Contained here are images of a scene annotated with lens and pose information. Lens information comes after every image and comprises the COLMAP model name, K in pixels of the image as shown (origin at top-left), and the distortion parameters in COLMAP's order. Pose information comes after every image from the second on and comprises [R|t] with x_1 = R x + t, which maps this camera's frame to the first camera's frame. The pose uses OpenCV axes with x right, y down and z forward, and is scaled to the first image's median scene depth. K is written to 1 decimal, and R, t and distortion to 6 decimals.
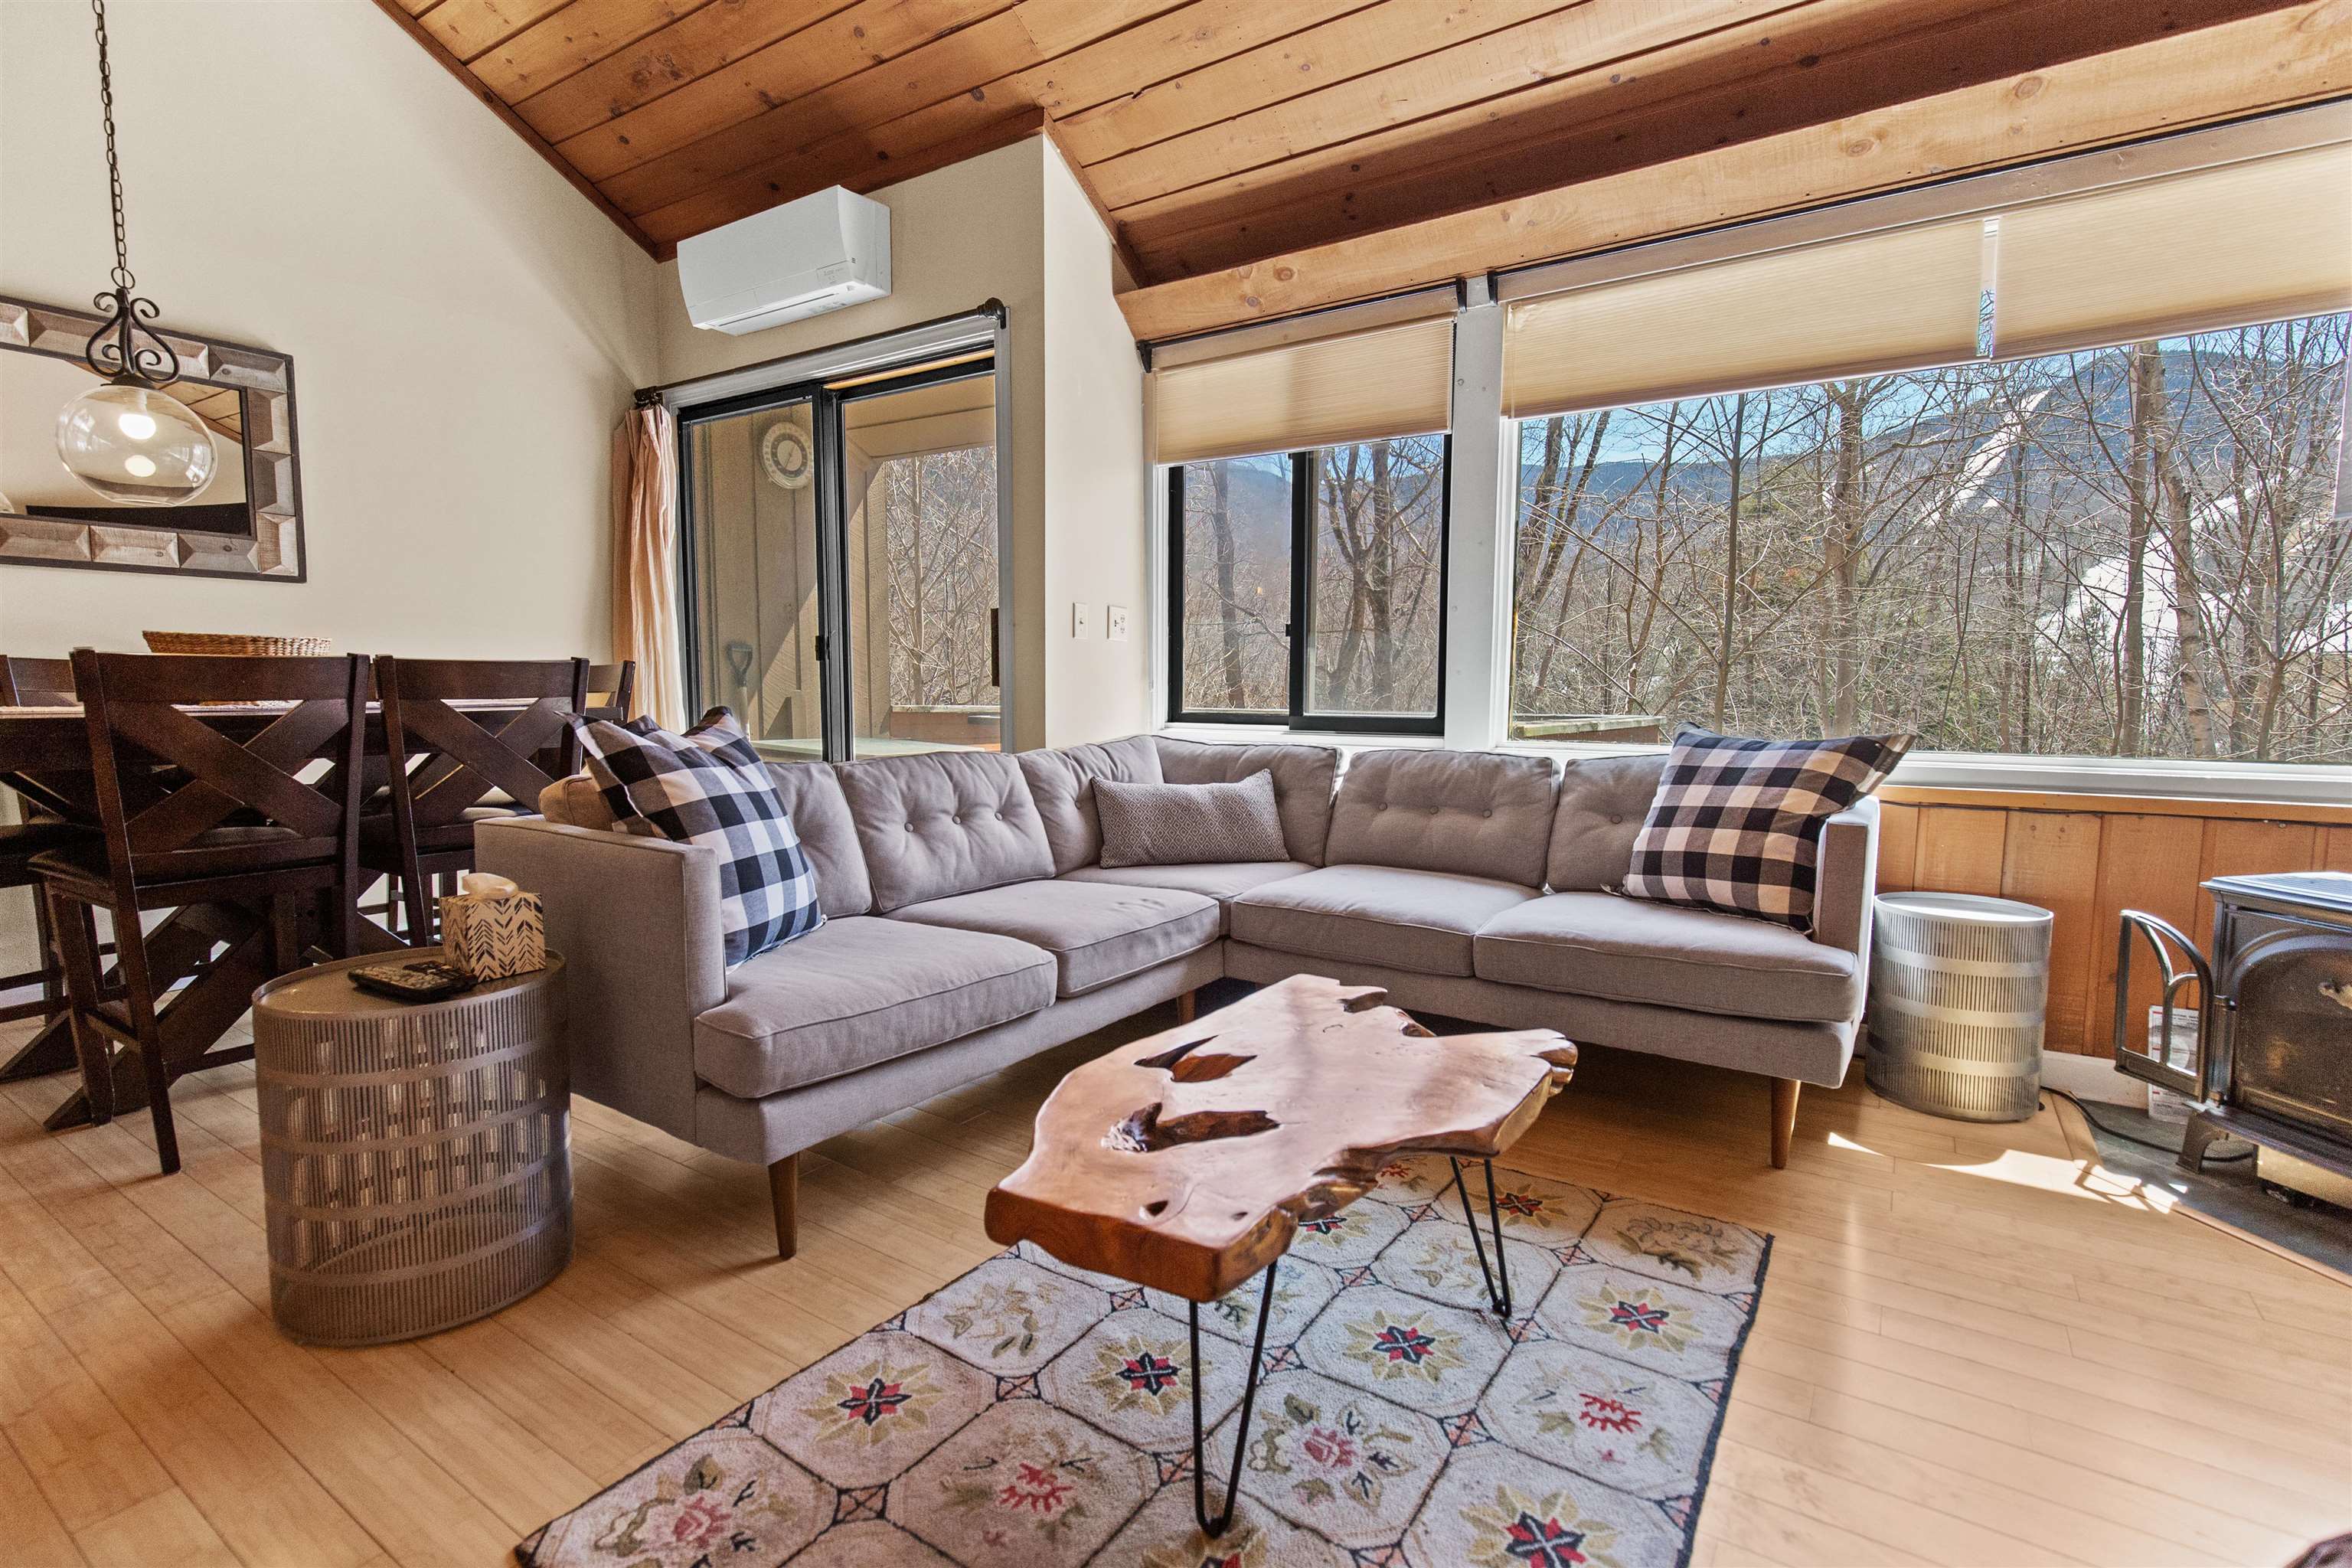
lens RADIAL K [[1105.6, 0, 1179.1], [0, 1105.6, 781.4], [0, 0, 1]] dist [0.006449, -0.000426]
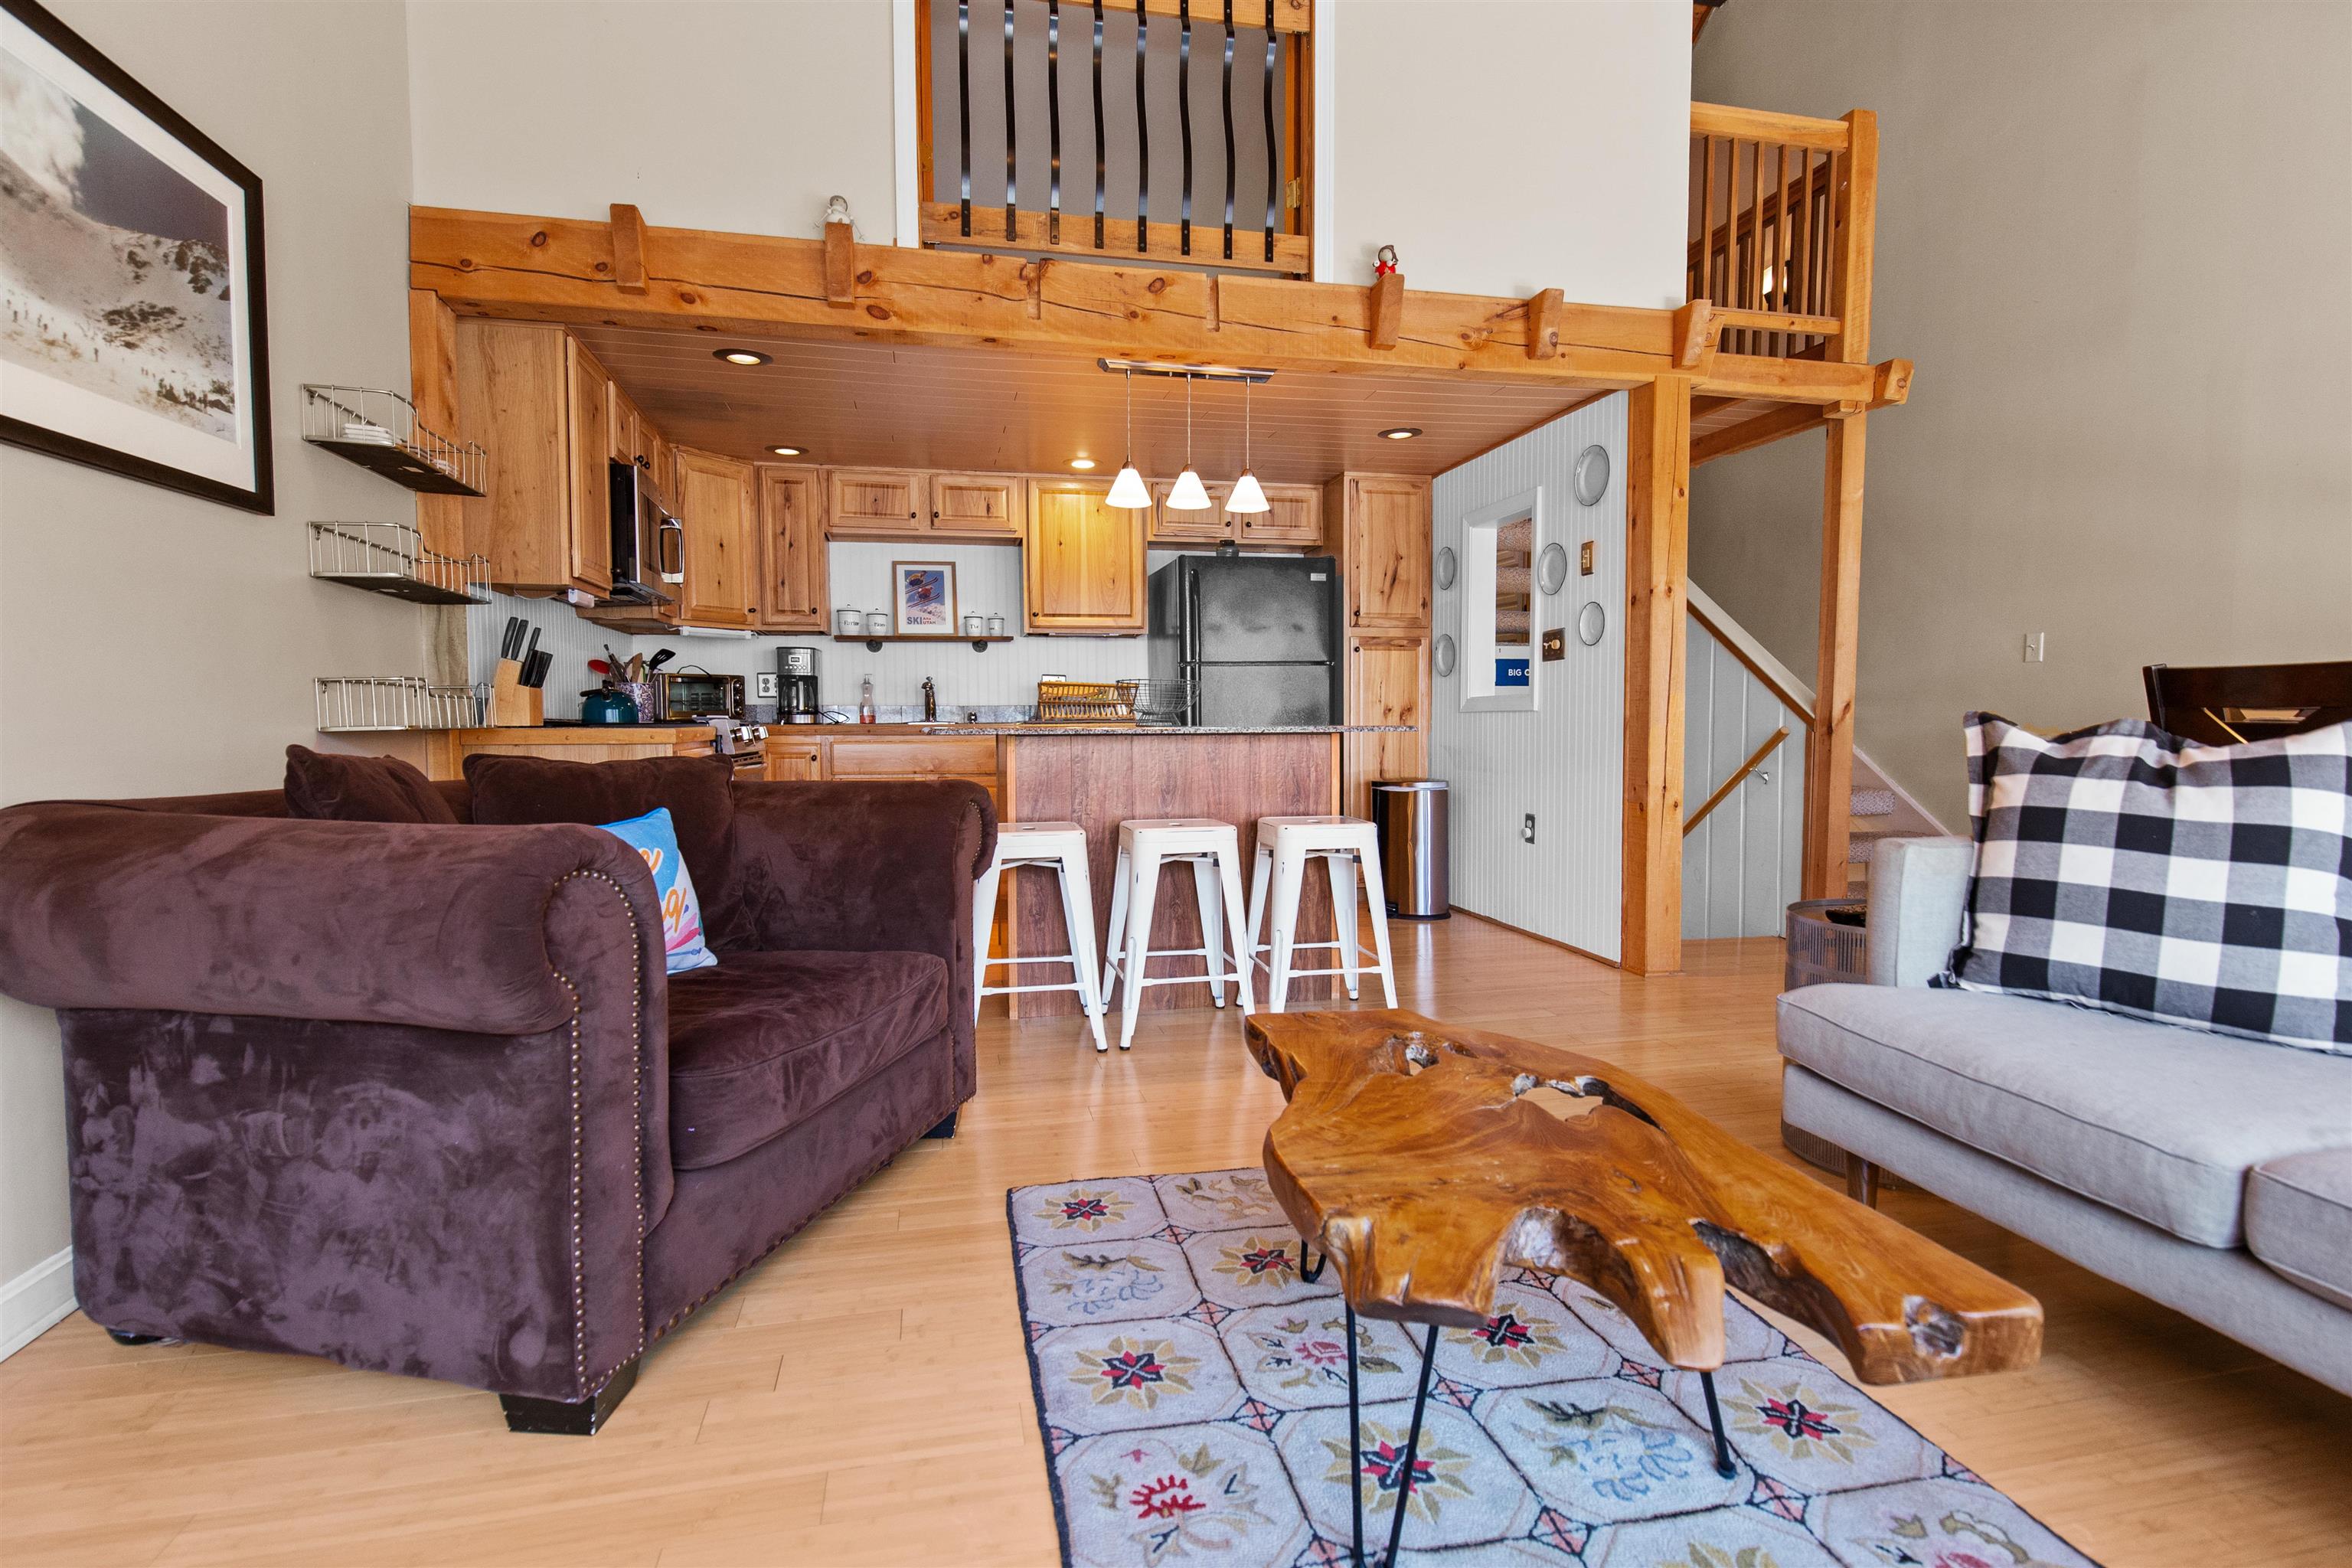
lens RADIAL K [[1136.9, 0, 1185.3], [0, 1136.9, 783.5], [0, 0, 1]] dist [0.014180, -0.007241]
pose [[-0.694080, 0.041355, -0.718709, 0.457476], [-0.066398, 0.990416, 0.121112, -0.045262], [0.716829, 0.131783, -0.684682, 0.710135]]
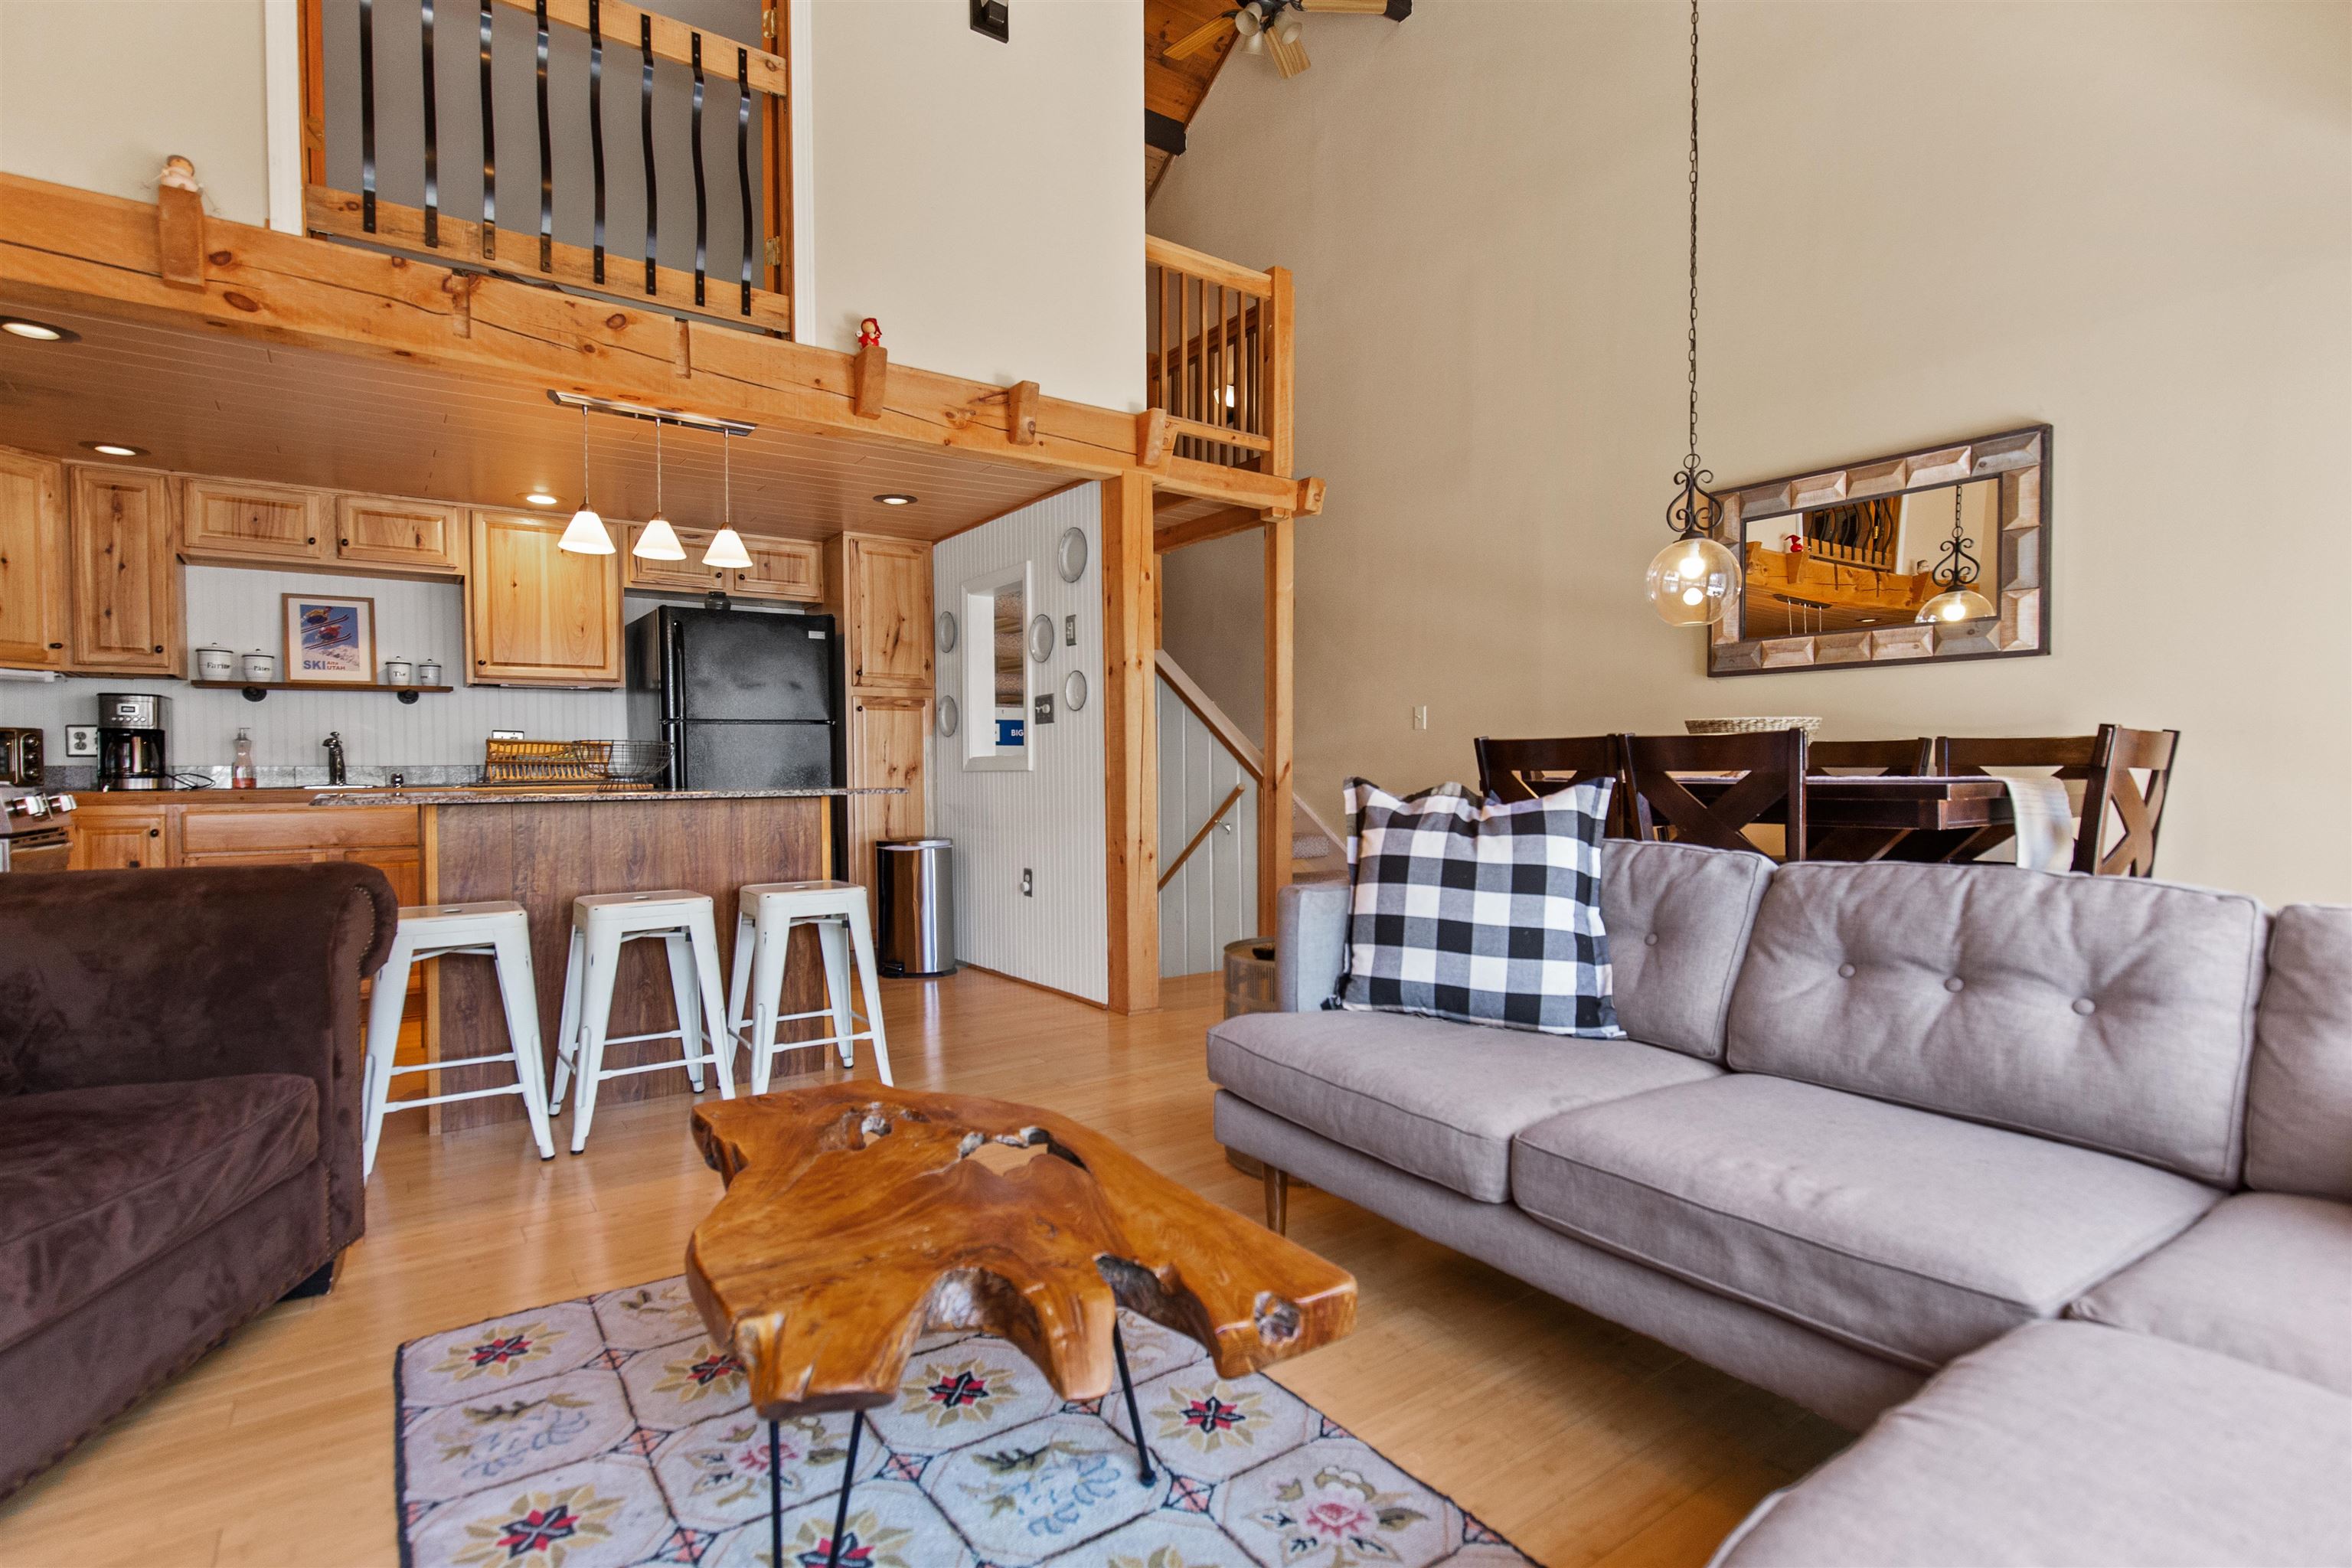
lens RADIAL K [[1121.4, 0, 1176.0], [0, 1121.4, 784.0], [0, 0, 1]] dist [0.009701, -0.001670]
pose [[-0.357011, 0.012922, -0.934011, 0.441776], [-0.081585, 0.995652, 0.044959, -0.056762], [0.930530, 0.092253, -0.354405, 0.743656]]
